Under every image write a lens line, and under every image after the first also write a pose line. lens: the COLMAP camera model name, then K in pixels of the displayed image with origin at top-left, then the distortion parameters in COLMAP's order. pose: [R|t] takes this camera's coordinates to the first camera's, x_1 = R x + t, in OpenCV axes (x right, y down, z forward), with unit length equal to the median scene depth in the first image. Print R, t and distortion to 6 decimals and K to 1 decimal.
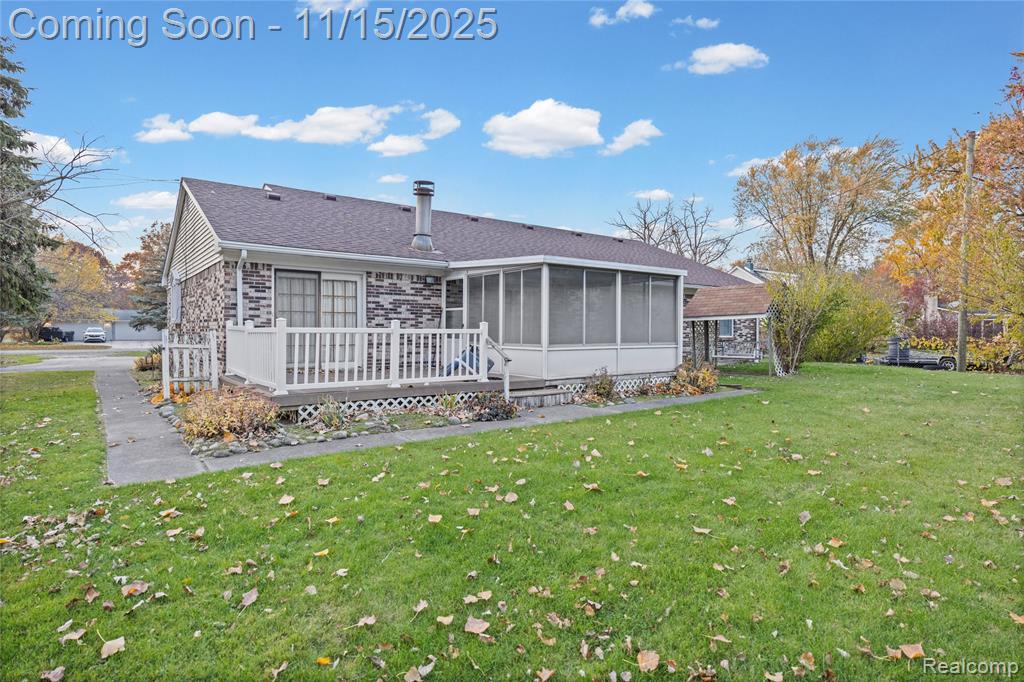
lens RADIAL K [[554.8, 0, 510.8], [0, 554.8, 331.9], [0, 0, 1]] dist [-0.001962, -0.000429]
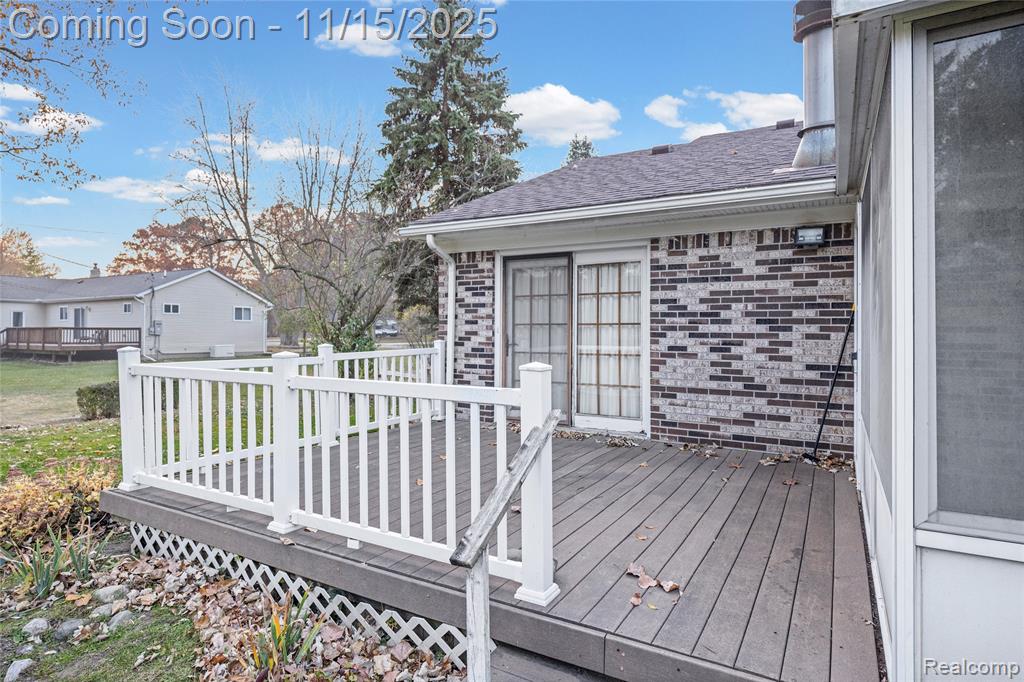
lens RADIAL K [[554.8, 0, 510.8], [0, 554.8, 331.9], [0, 0, 1]] dist [-0.001962, -0.000429]
pose [[0.388659, -0.001530, -0.921380, 0.140094], [-0.004451, 0.999984, -0.003538, -0.024192], [0.921371, 0.005477, 0.388646, 0.684860]]
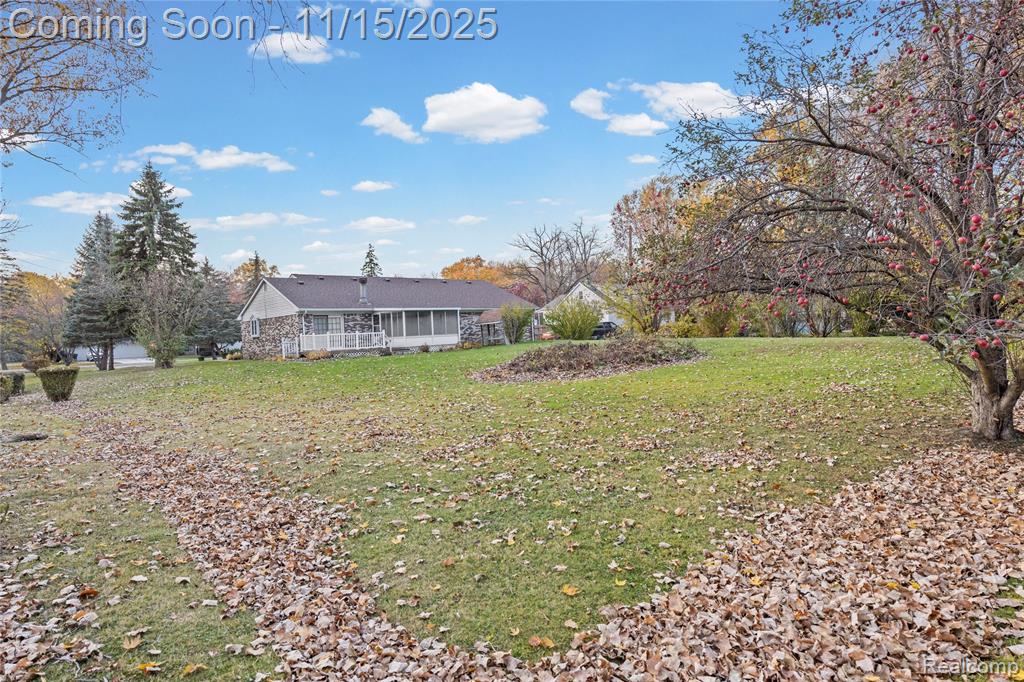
lens RADIAL K [[554.8, 0, 510.8], [0, 554.8, 331.9], [0, 0, 1]] dist [-0.001962, -0.000429]
pose [[0.994006, -0.048436, 0.098011, 0.296234], [0.048799, 0.998808, -0.001314, 0.026725], [-0.097830, 0.006089, 0.995184, -1.844933]]
